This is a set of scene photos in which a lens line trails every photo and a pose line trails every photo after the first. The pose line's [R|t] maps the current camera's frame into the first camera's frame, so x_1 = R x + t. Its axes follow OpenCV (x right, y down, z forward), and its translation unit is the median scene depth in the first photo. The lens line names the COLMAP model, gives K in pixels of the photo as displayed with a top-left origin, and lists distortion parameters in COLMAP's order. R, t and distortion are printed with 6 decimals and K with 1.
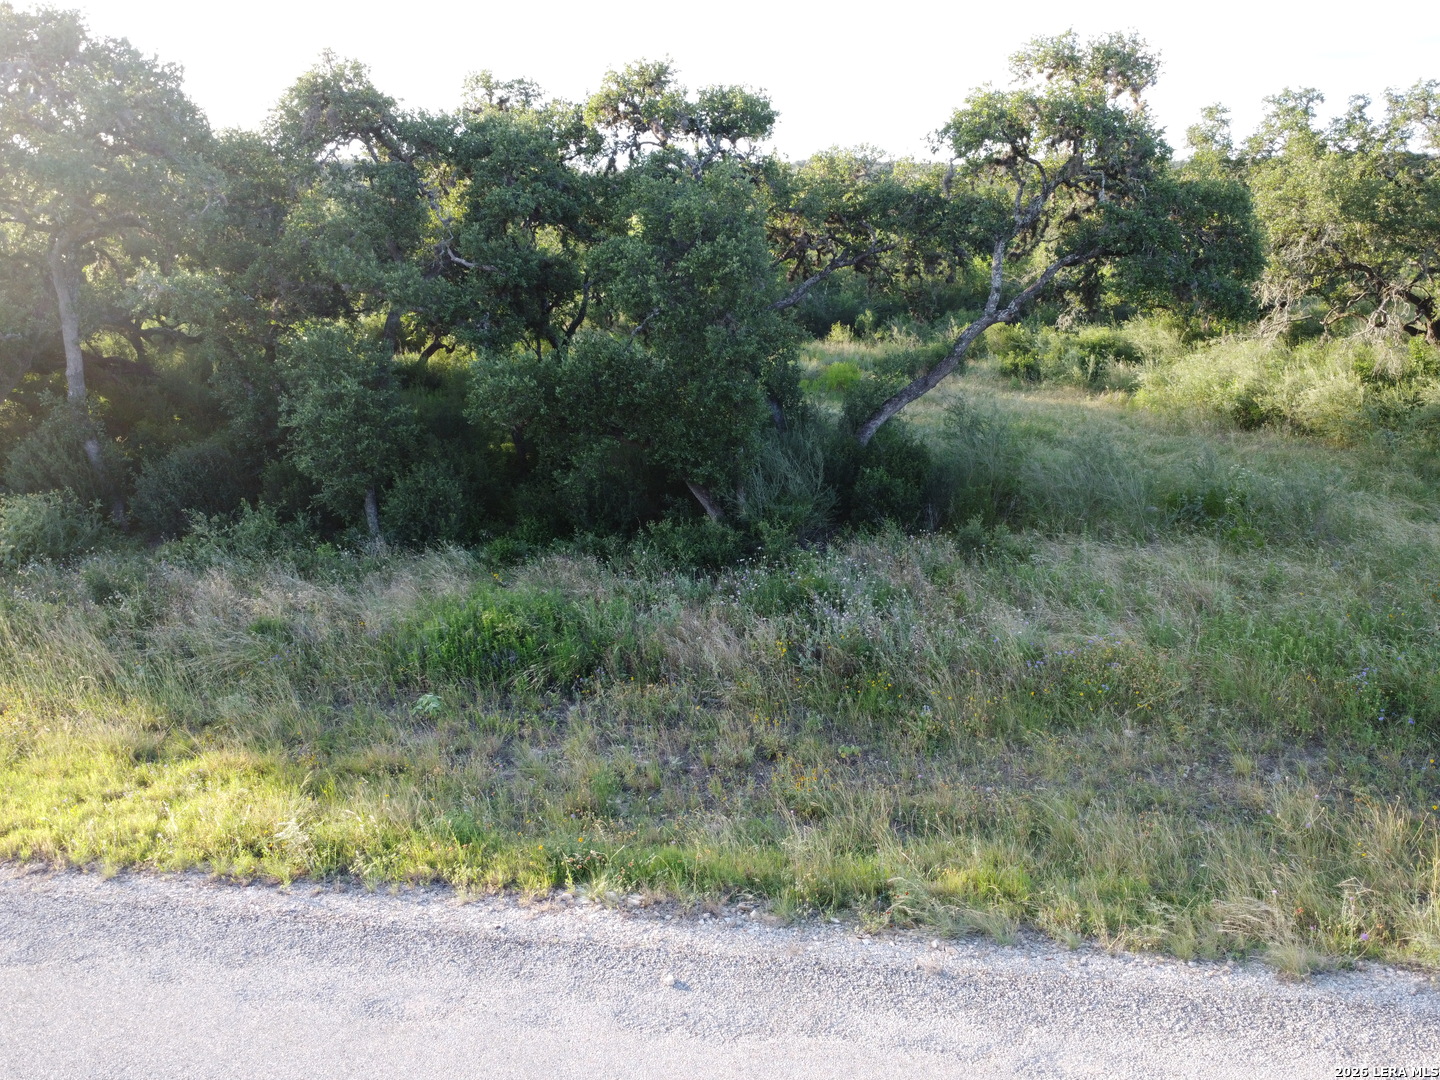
lens RADIAL K [[1083.6, 0, 723.6], [0, 1083.6, 555.2], [0, 0, 1]] dist [-0.001249, -0.003704]
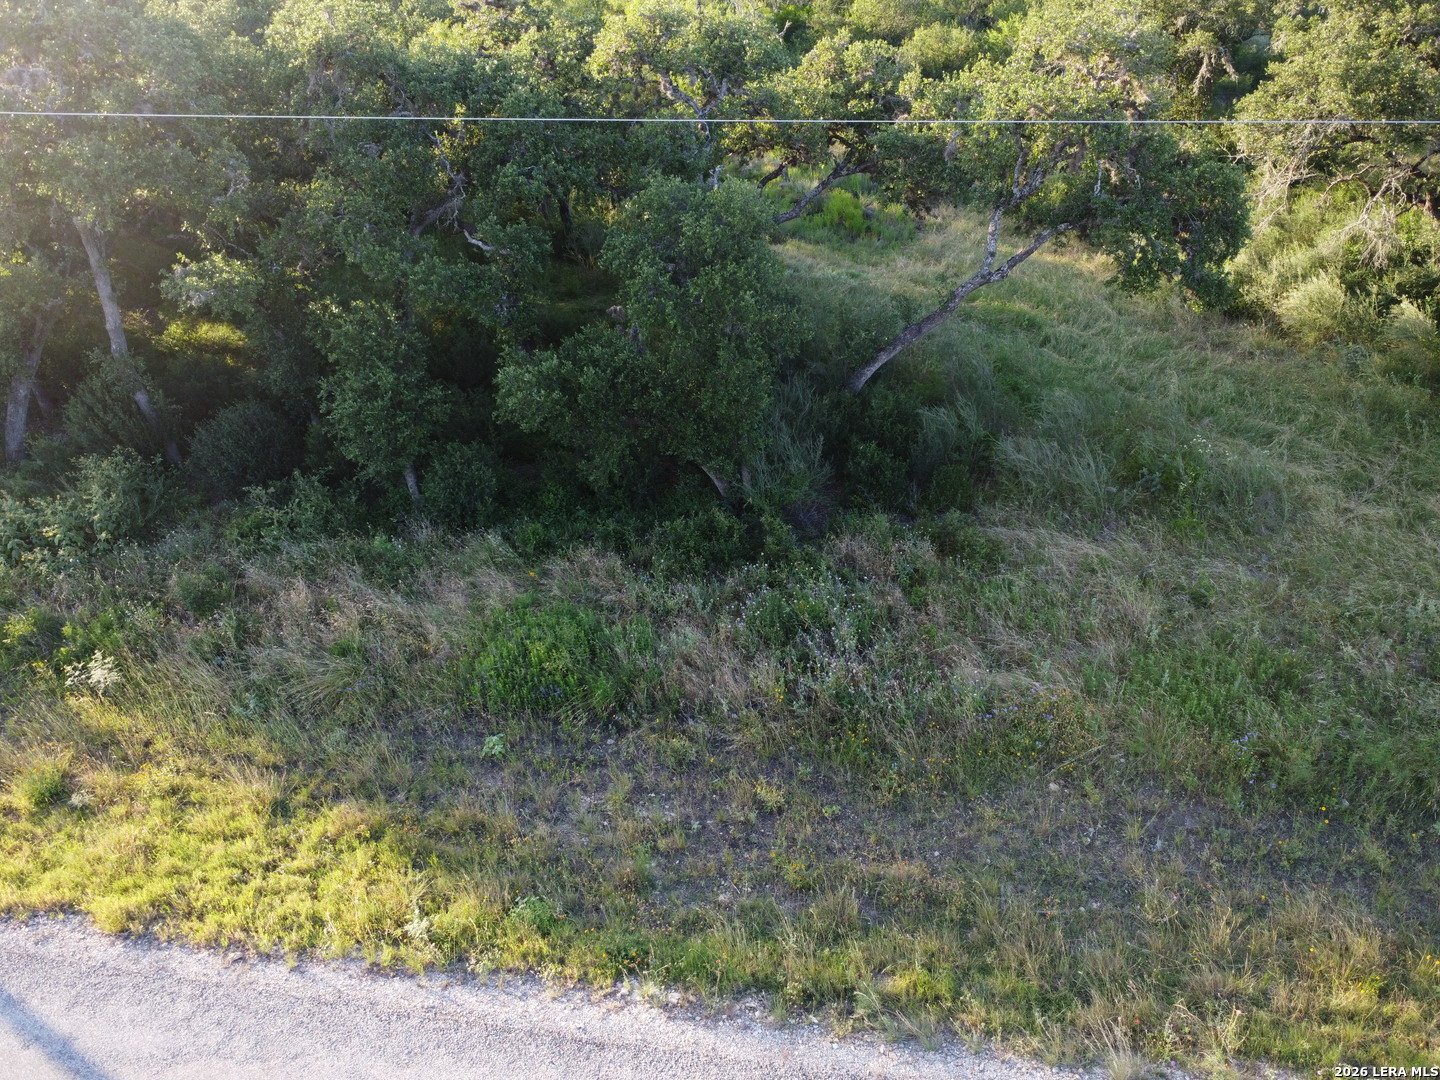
lens RADIAL K [[1083.6, 0, 723.9], [0, 1083.6, 550.1], [0, 0, 1]] dist [-0.001249, -0.003704]
pose [[0.999988, 0.001541, 0.004593, -0.013636], [-0.002736, 0.962057, 0.272833, -0.366110], [-0.003998, -0.272843, 0.962050, -0.116333]]
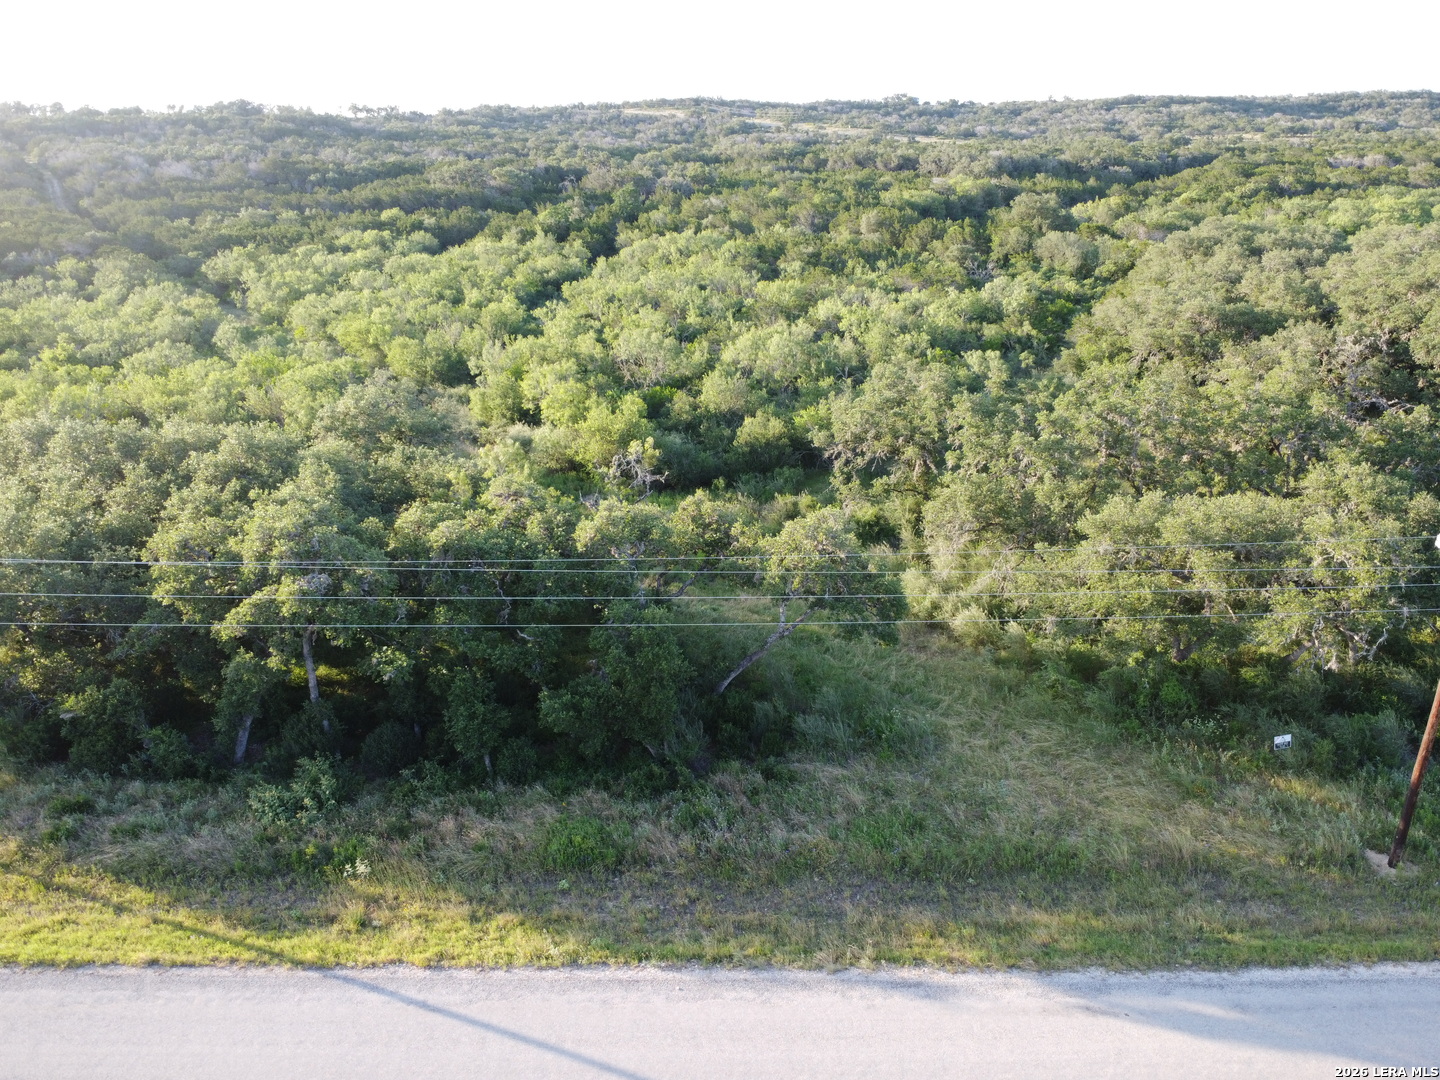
lens RADIAL K [[1083.6, 0, 730.5], [0, 1083.6, 549.2], [0, 0, 1]] dist [-0.001249, -0.003704]
pose [[0.990447, -0.043265, 0.130933, -0.157604], [0.035149, 0.997352, 0.063675, -0.745139], [-0.133342, -0.058465, 0.989344, -1.461332]]
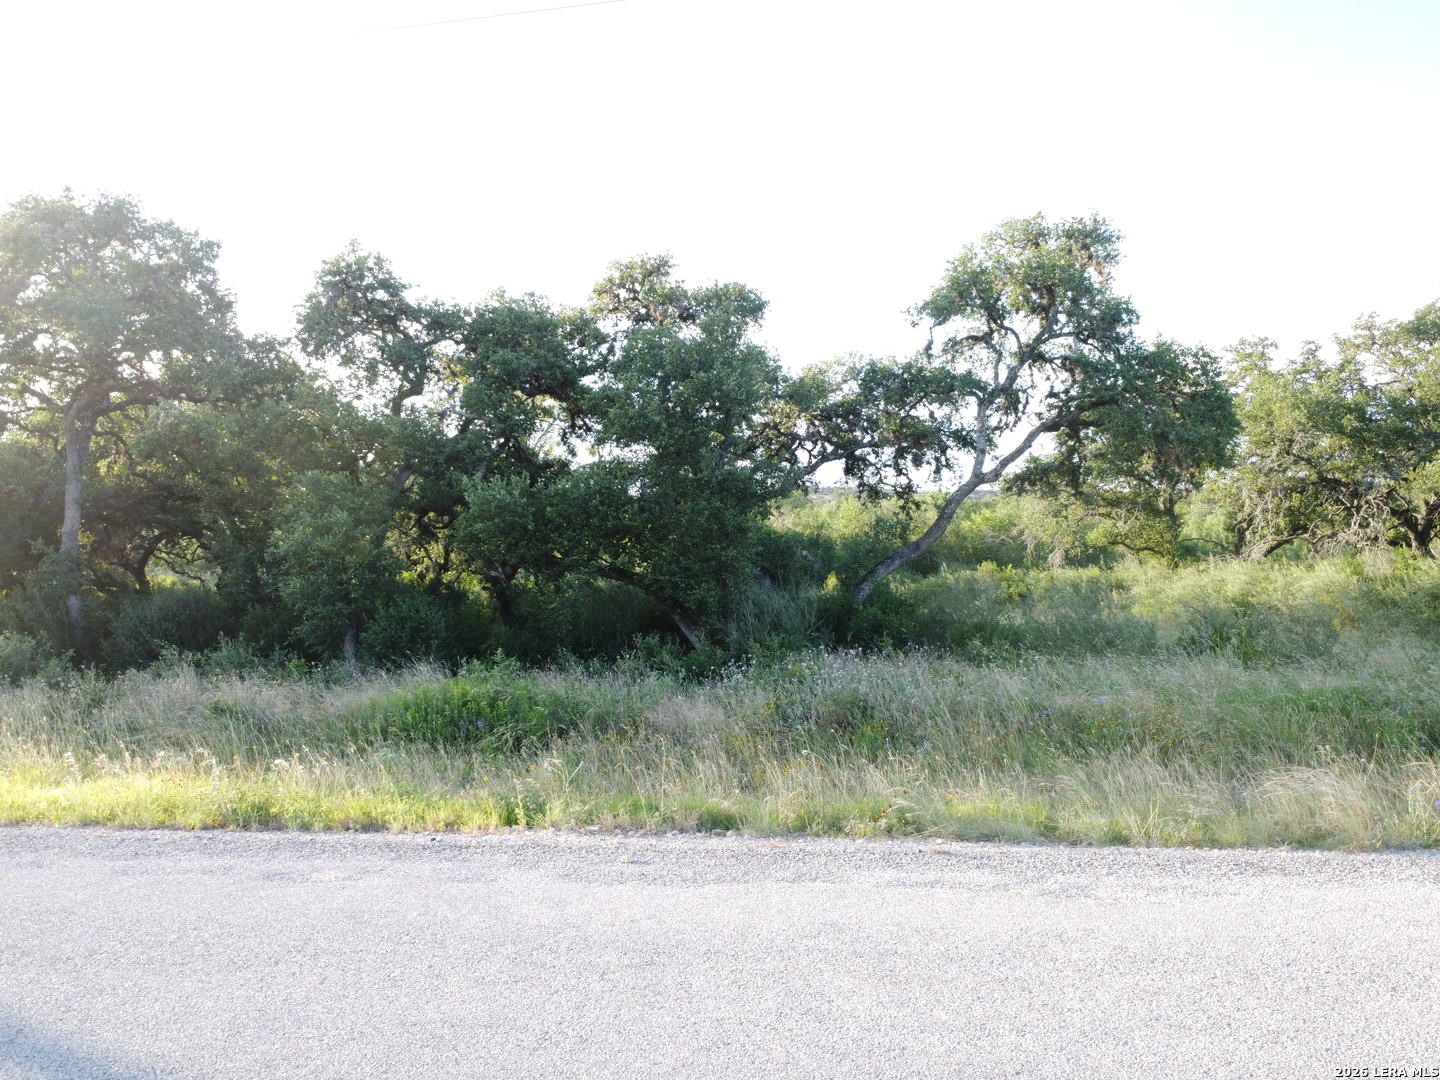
lens RADIAL K [[1083.6, 0, 722.4], [0, 1083.6, 547.1], [0, 0, 1]] dist [-0.001249, -0.003704]
pose [[0.999985, 0.005448, -0.000745, 0.010659], [-0.005434, 0.958223, -0.285970, 0.200981], [-0.000844, 0.285970, 0.958238, 0.062667]]
